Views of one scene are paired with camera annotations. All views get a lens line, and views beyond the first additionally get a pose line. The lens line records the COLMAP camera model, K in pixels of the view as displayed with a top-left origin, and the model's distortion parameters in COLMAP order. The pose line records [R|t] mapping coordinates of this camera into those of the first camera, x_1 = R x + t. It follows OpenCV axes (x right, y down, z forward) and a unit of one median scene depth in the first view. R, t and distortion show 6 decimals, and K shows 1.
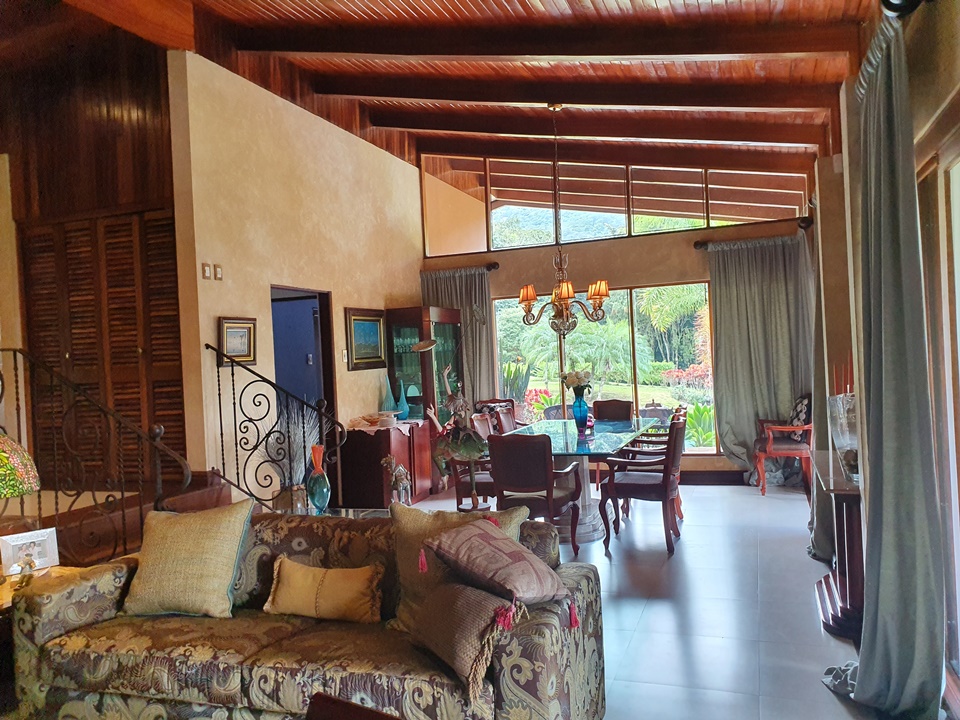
lens RADIAL K [[752.4, 0, 474.2], [0, 752.4, 354.3], [0, 0, 1]] dist [-0.024896, 0.001435]
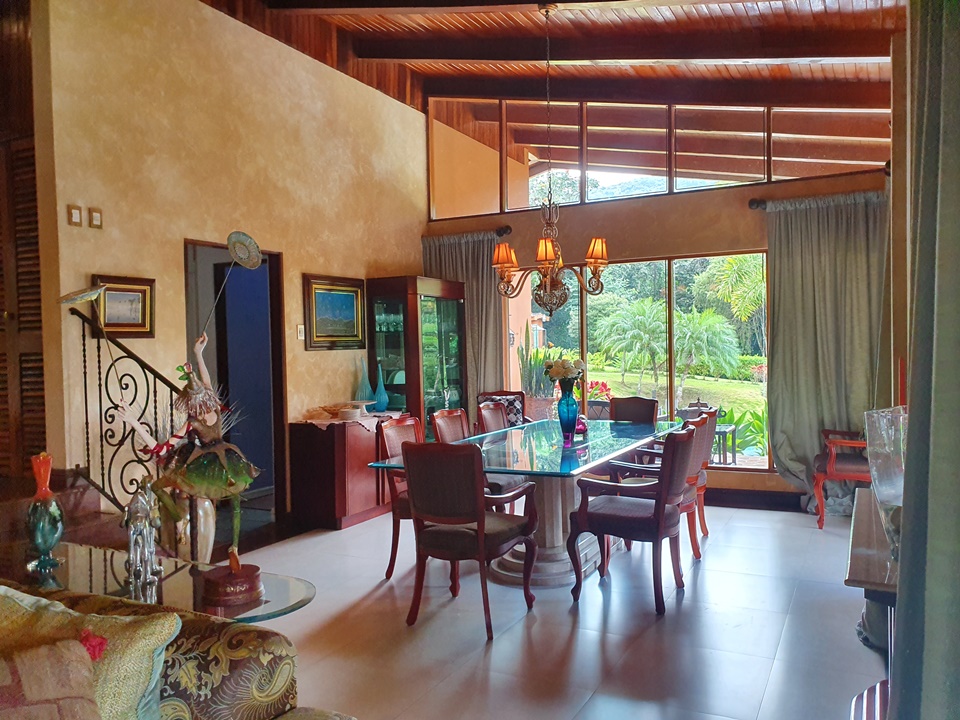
lens RADIAL K [[752.4, 0, 486.4], [0, 752.4, 367.2], [0, 0, 1]] dist [-0.024896, 0.001435]
pose [[0.993320, 0.032740, -0.110654, 0.117681], [-0.029011, 0.998961, 0.035148, 0.005676], [0.111690, -0.031703, 0.993237, 0.194966]]
